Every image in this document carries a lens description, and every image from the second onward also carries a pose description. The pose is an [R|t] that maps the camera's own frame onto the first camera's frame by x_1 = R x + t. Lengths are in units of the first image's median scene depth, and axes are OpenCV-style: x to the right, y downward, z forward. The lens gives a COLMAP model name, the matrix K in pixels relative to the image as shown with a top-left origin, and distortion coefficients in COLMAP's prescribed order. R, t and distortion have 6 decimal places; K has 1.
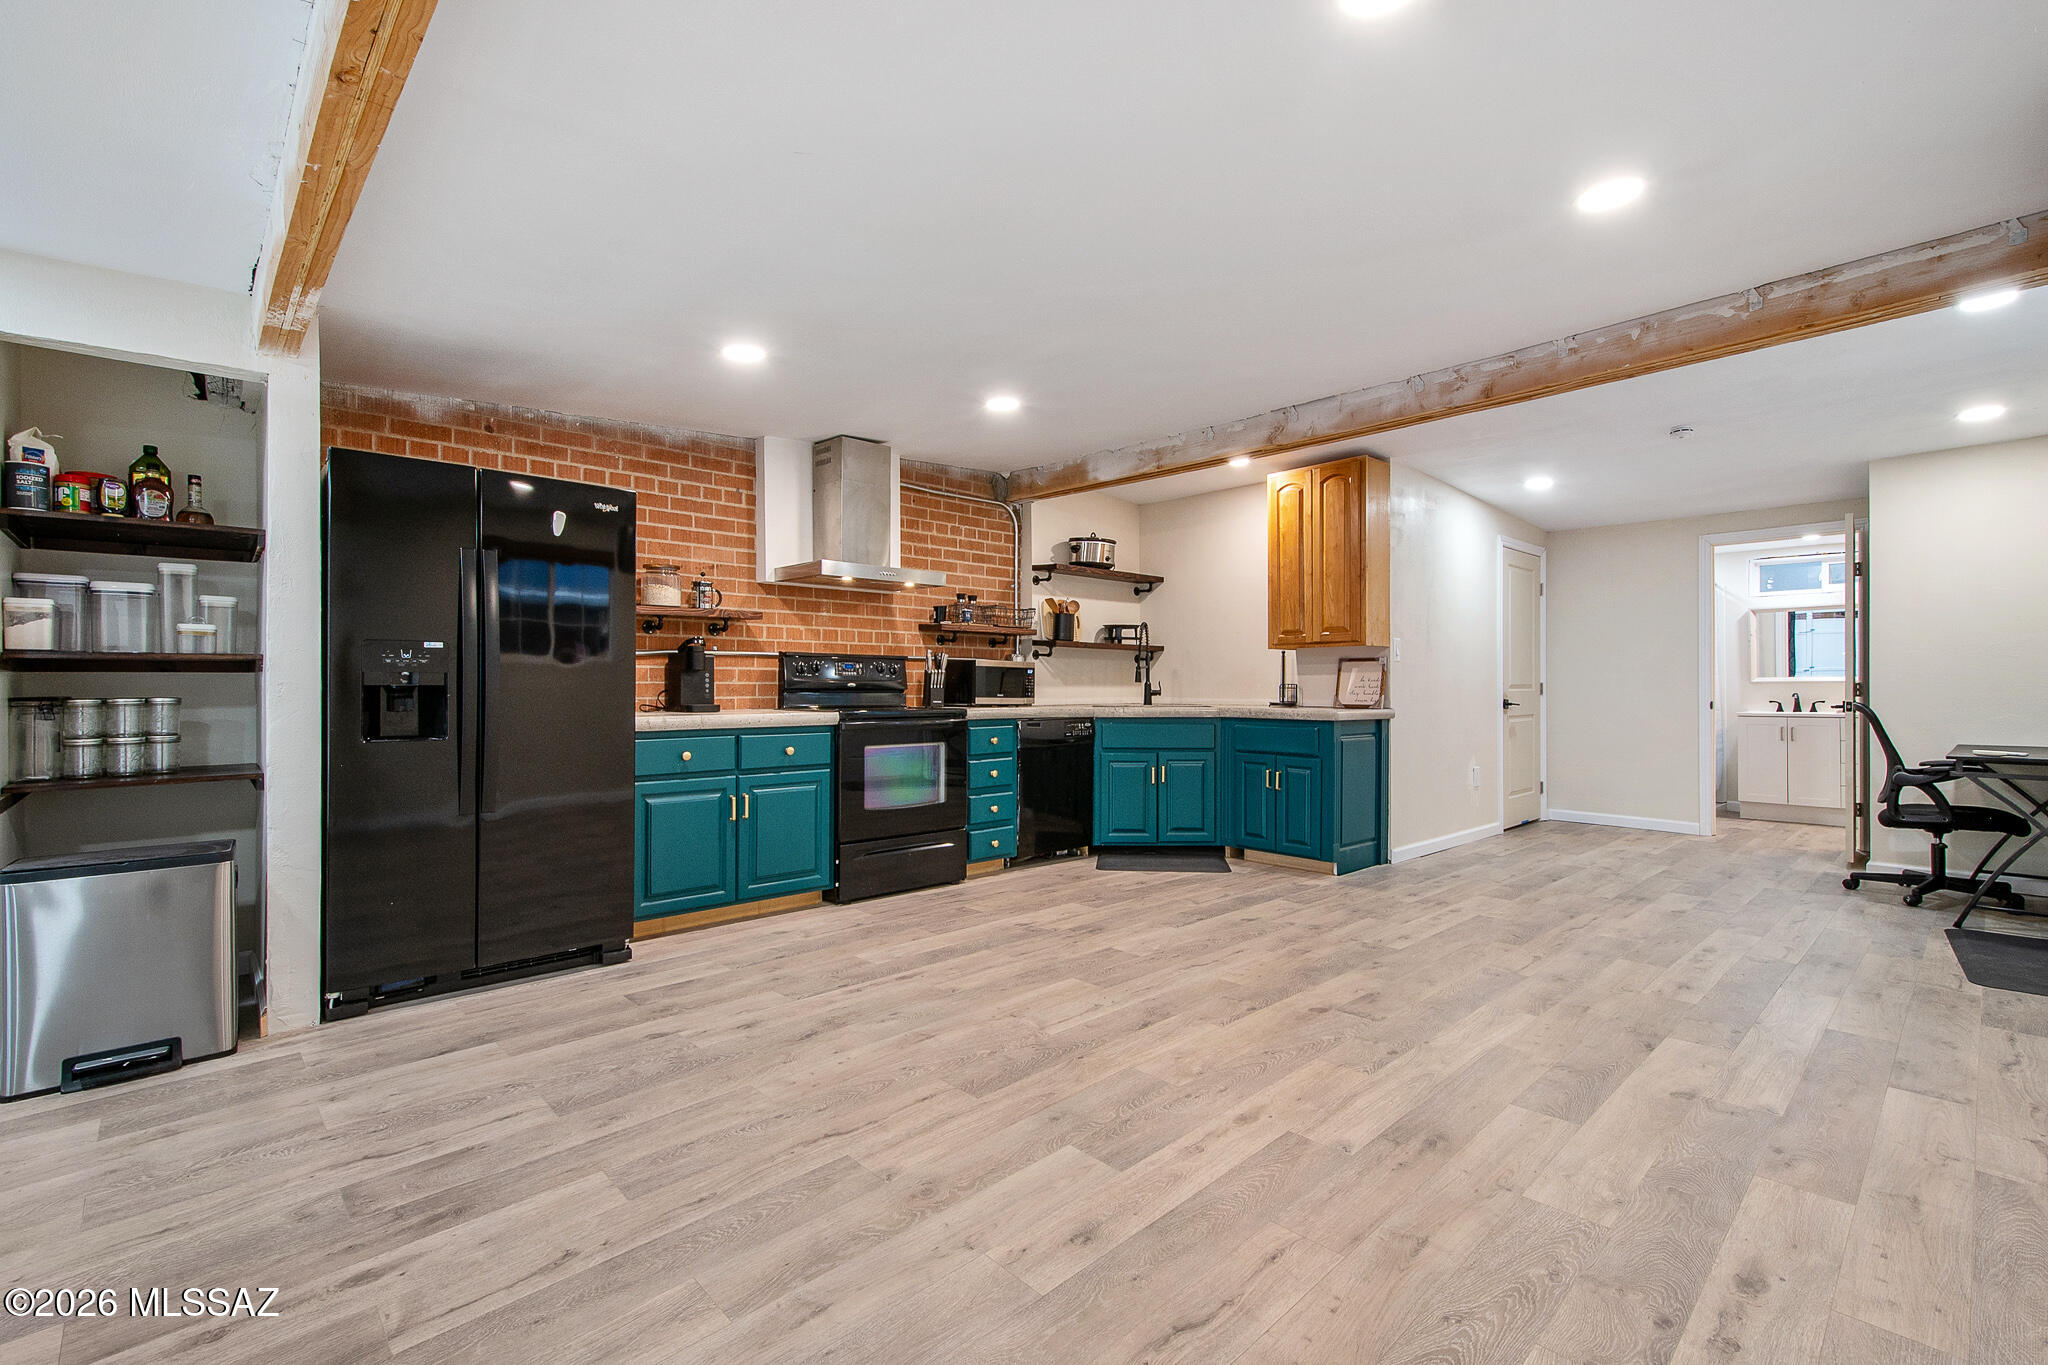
lens RADIAL K [[905.3, 0, 1035.7], [0, 905.3, 685.6], [0, 0, 1]] dist [0.009795, 0.000285]
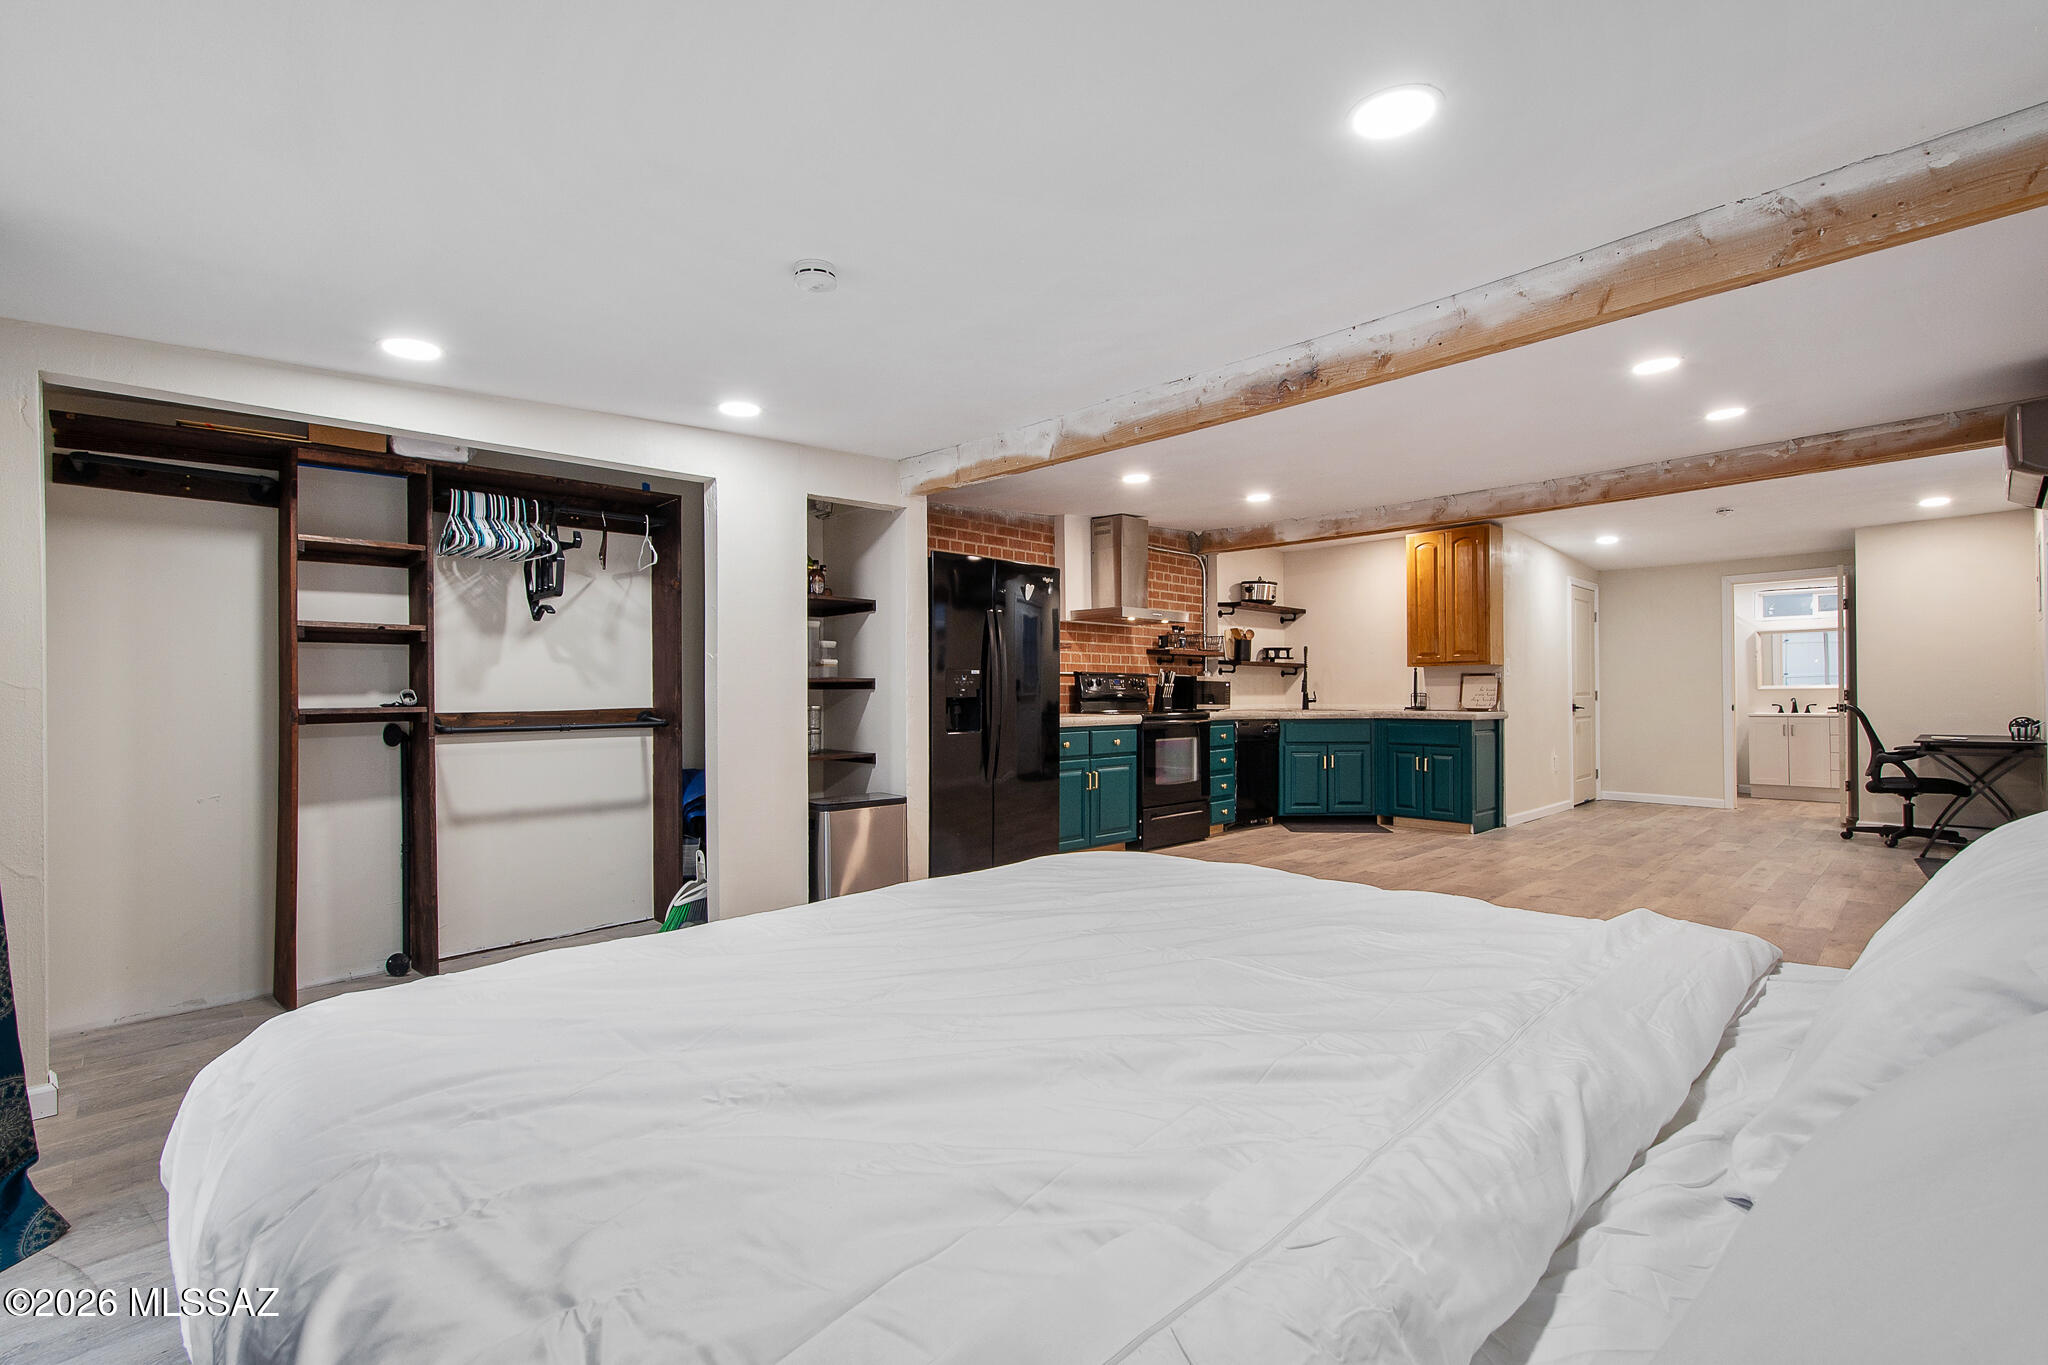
lens RADIAL K [[901.0, 0, 1030.9], [0, 901.0, 689.8], [0, 0, 1]] dist [0.009948, -0.000563]
pose [[0.999826, -0.004689, 0.018058, -0.379769], [0.004784, 0.999975, -0.005220, -0.002956], [-0.018033, 0.005305, 0.999823, -0.367949]]
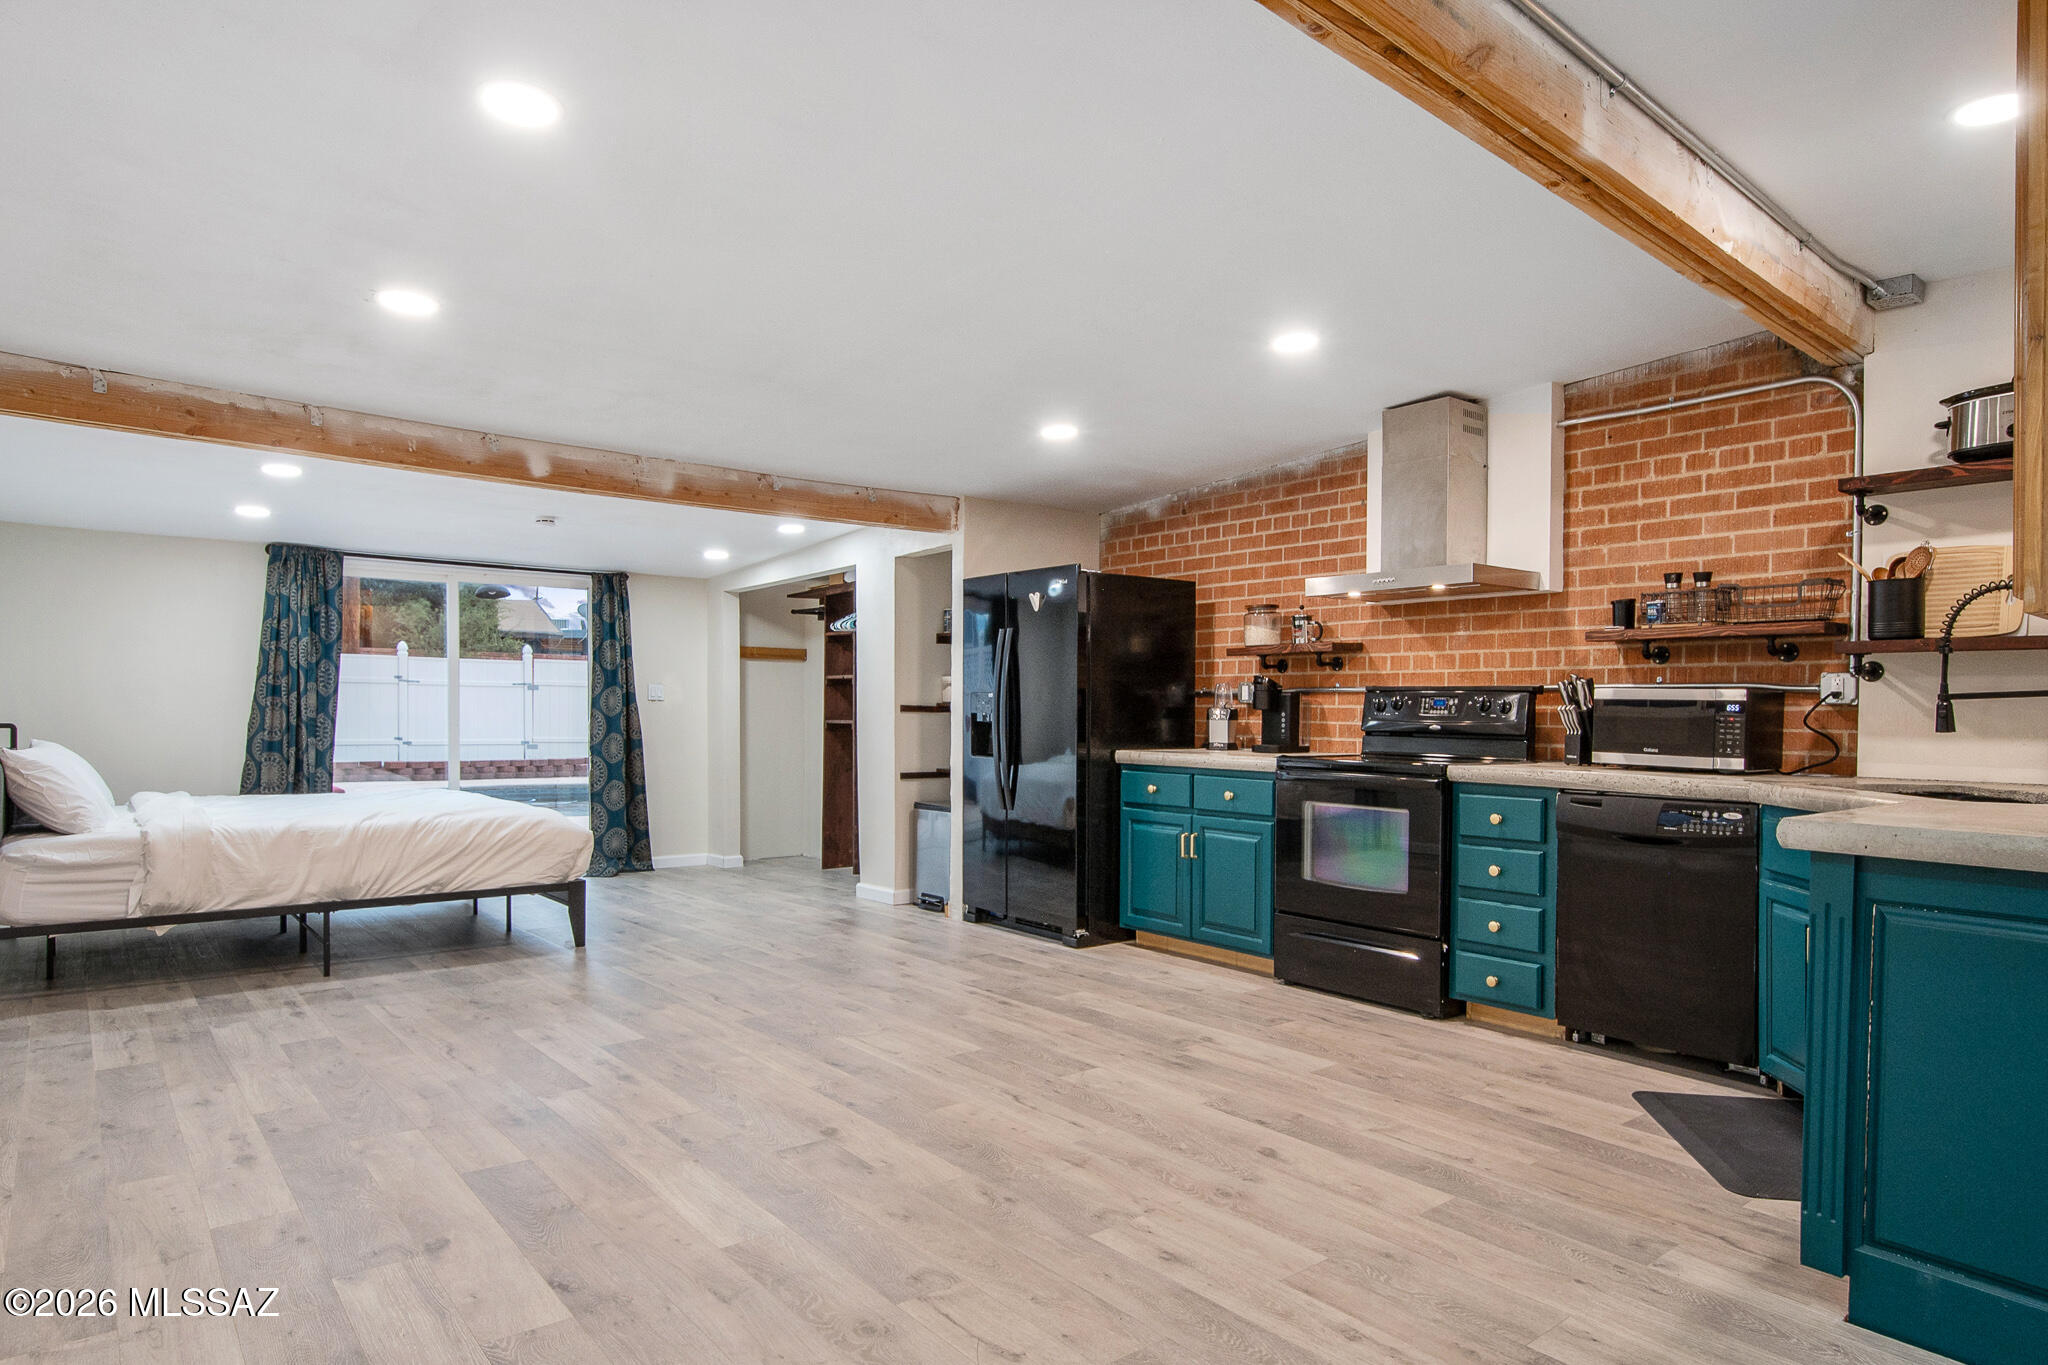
lens RADIAL K [[1173.2, 0, 1048.8], [0, 1173.2, 727.6], [0, 0, 1]] dist [-0.002087, -0.000226]
pose [[-0.065052, 0.012000, -0.997810, 0.830127], [-0.010343, 0.999866, 0.012700, -0.010098], [0.997828, 0.011147, -0.064919, 0.782826]]
